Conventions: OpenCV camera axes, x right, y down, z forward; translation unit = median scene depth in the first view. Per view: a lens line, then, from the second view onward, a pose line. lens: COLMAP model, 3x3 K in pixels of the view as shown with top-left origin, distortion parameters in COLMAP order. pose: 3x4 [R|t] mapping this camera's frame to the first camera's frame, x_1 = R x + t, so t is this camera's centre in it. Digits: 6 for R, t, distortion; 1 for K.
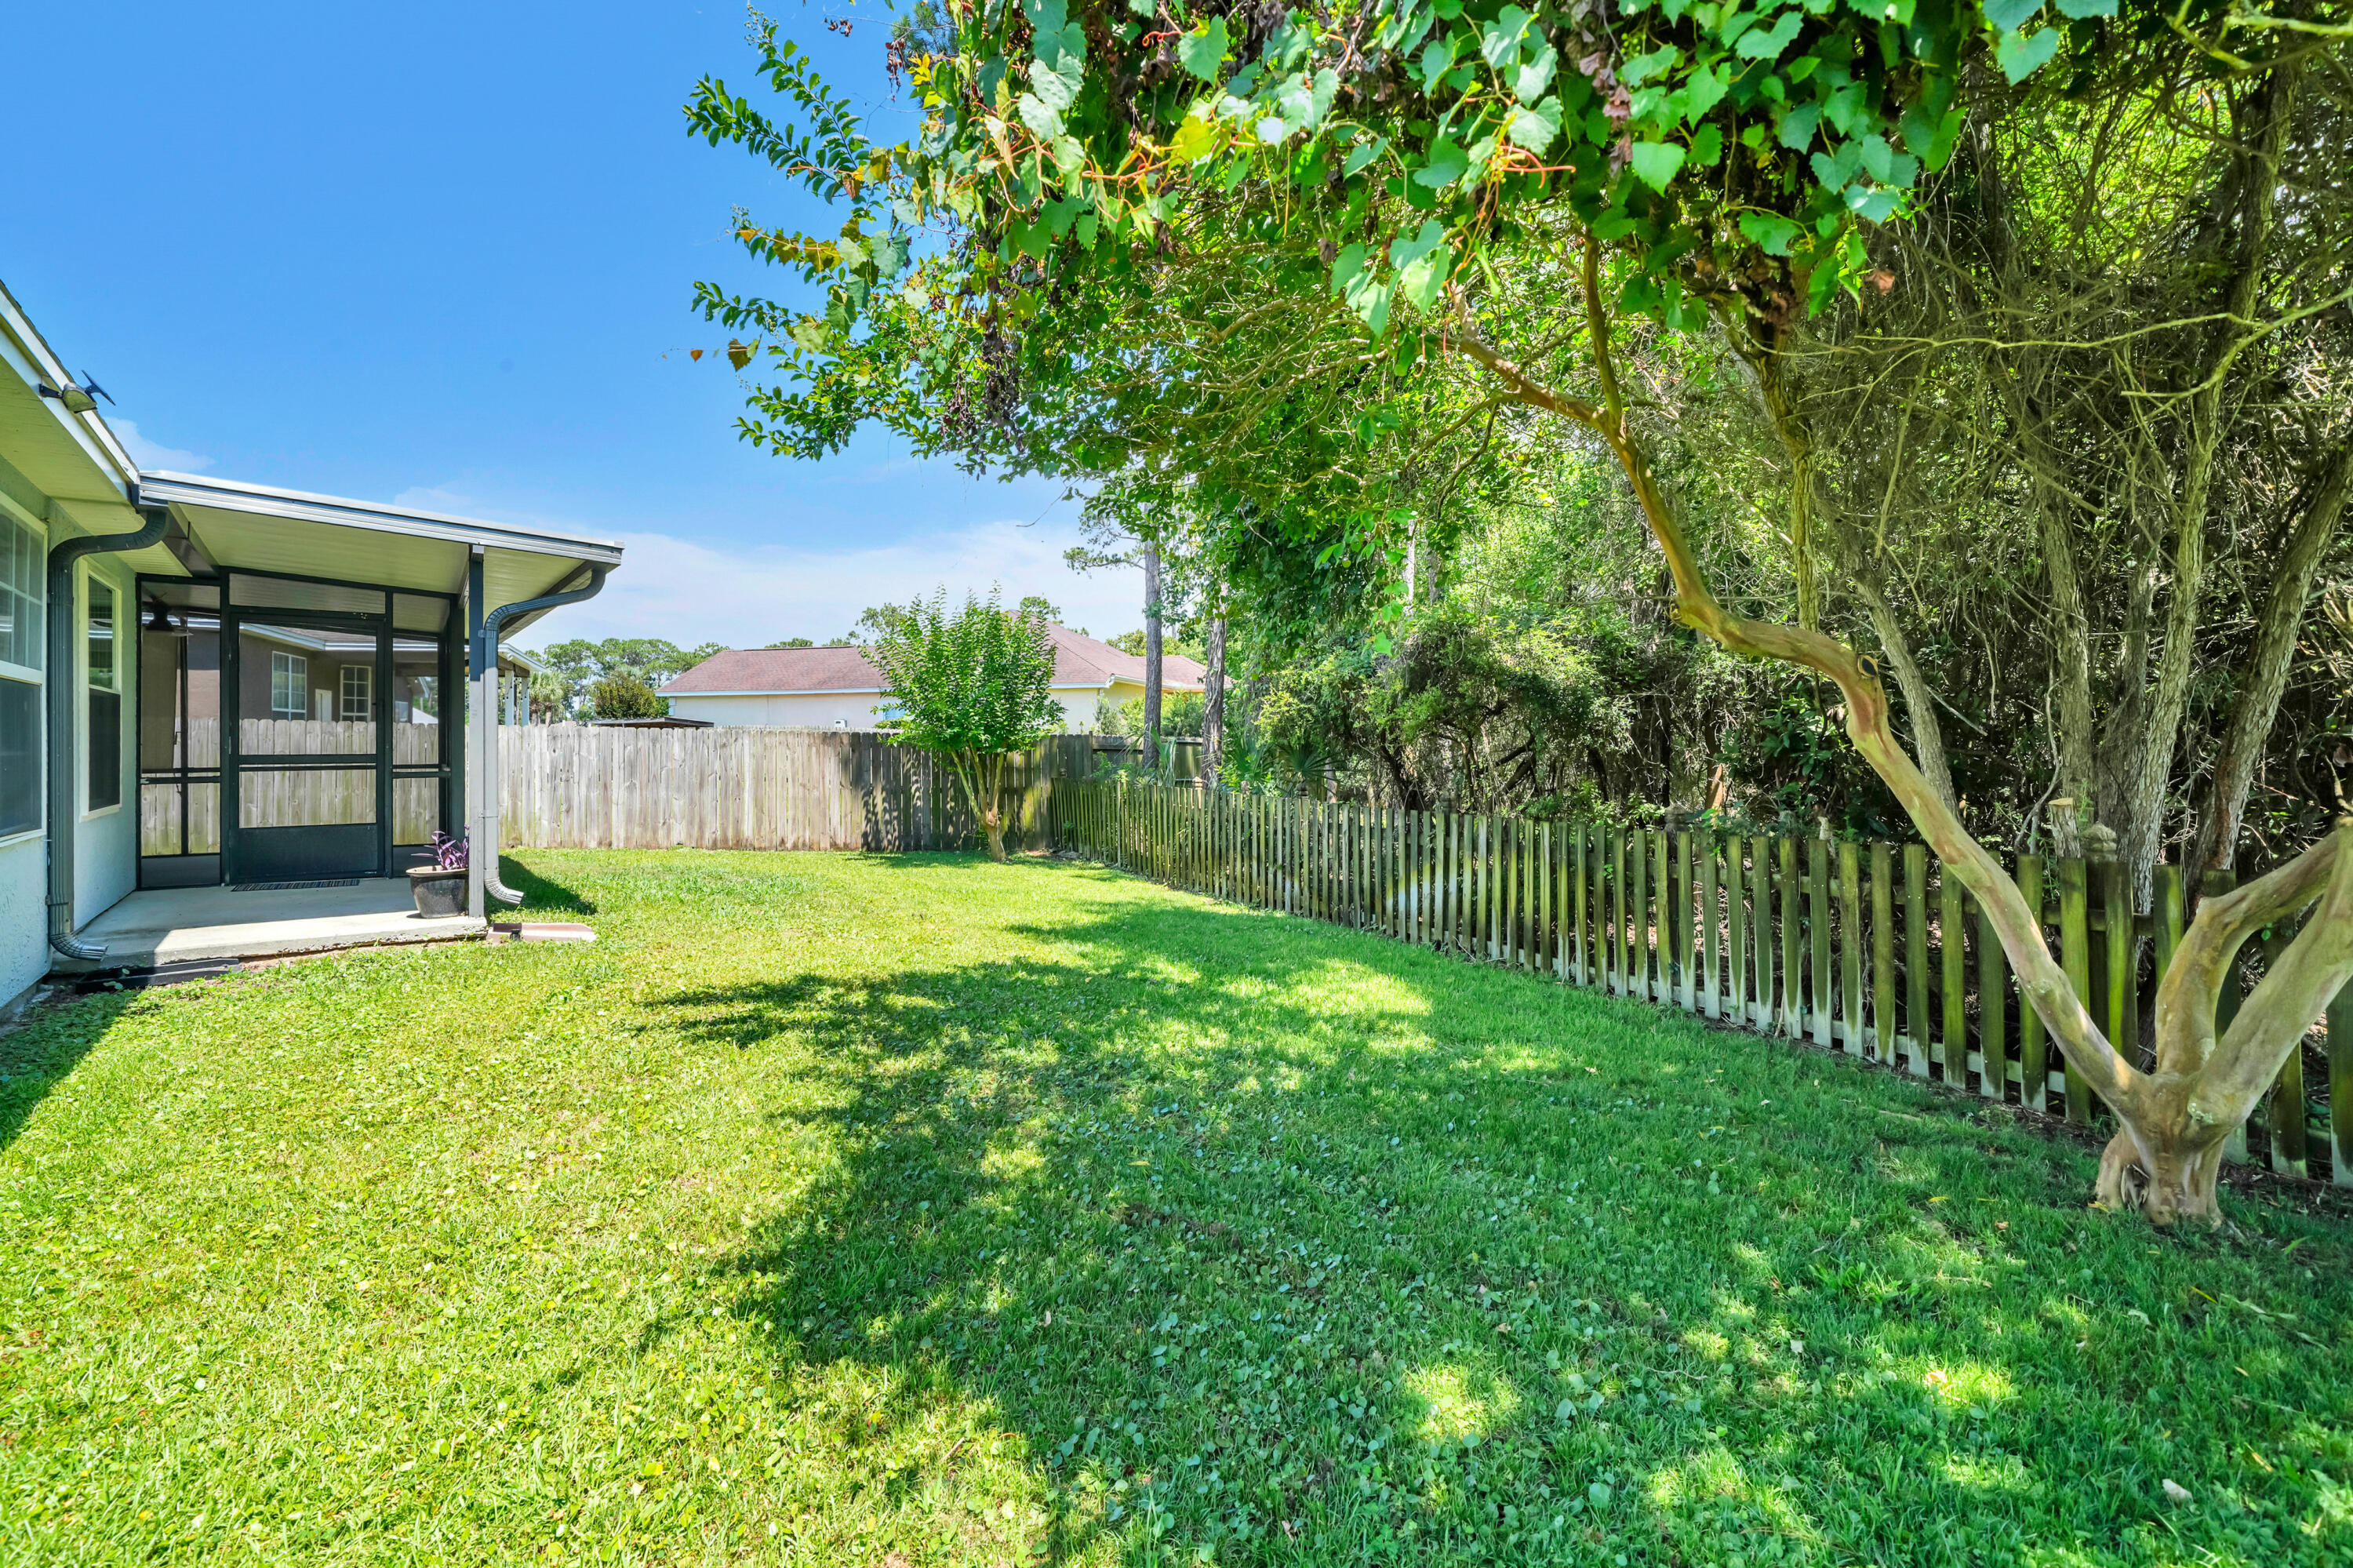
lens RADIAL K [[994.9, 0, 1182.5], [0, 994.9, 746.5], [0, 0, 1]] dist [-0.003217, 0.000235]
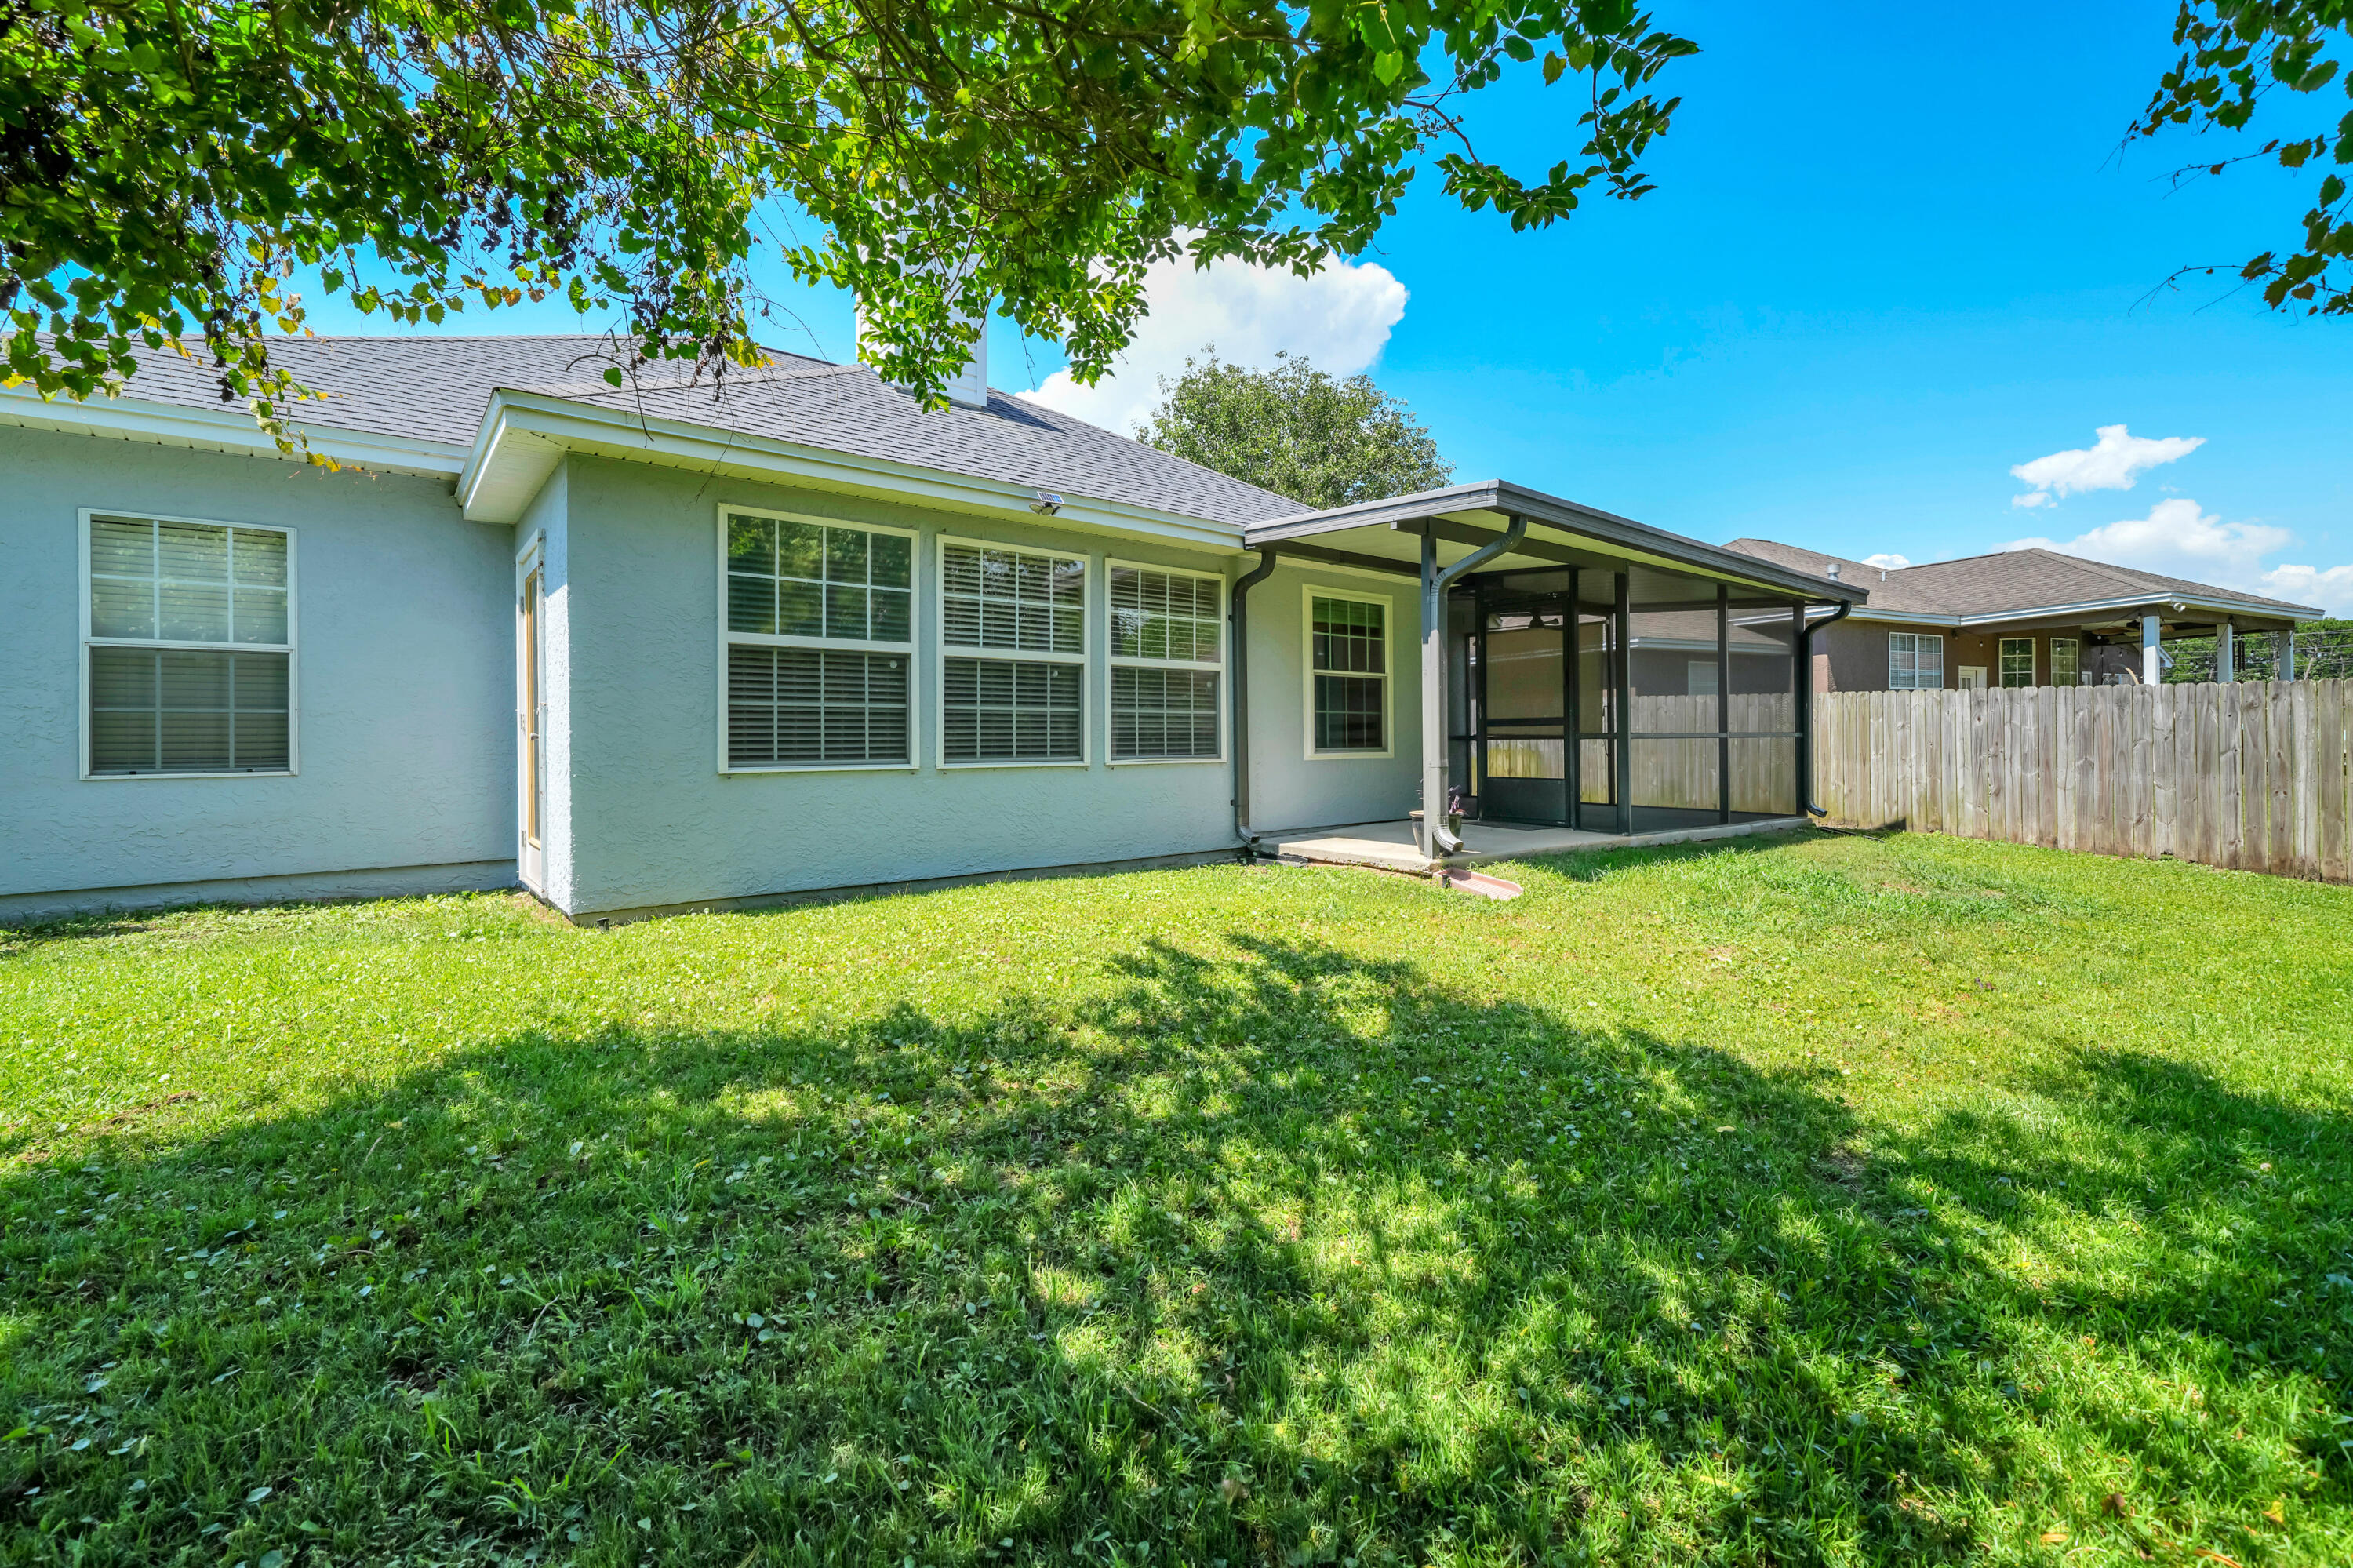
lens RADIAL K [[994.9, 0, 1173.8], [0, 994.9, 730.0], [0, 0, 1]] dist [-0.003217, 0.000235]
pose [[-0.006266, -0.007607, -0.999951, 0.253553], [0.003050, 0.999966, -0.007626, 0.023447], [0.999976, -0.003098, -0.006243, 0.460003]]
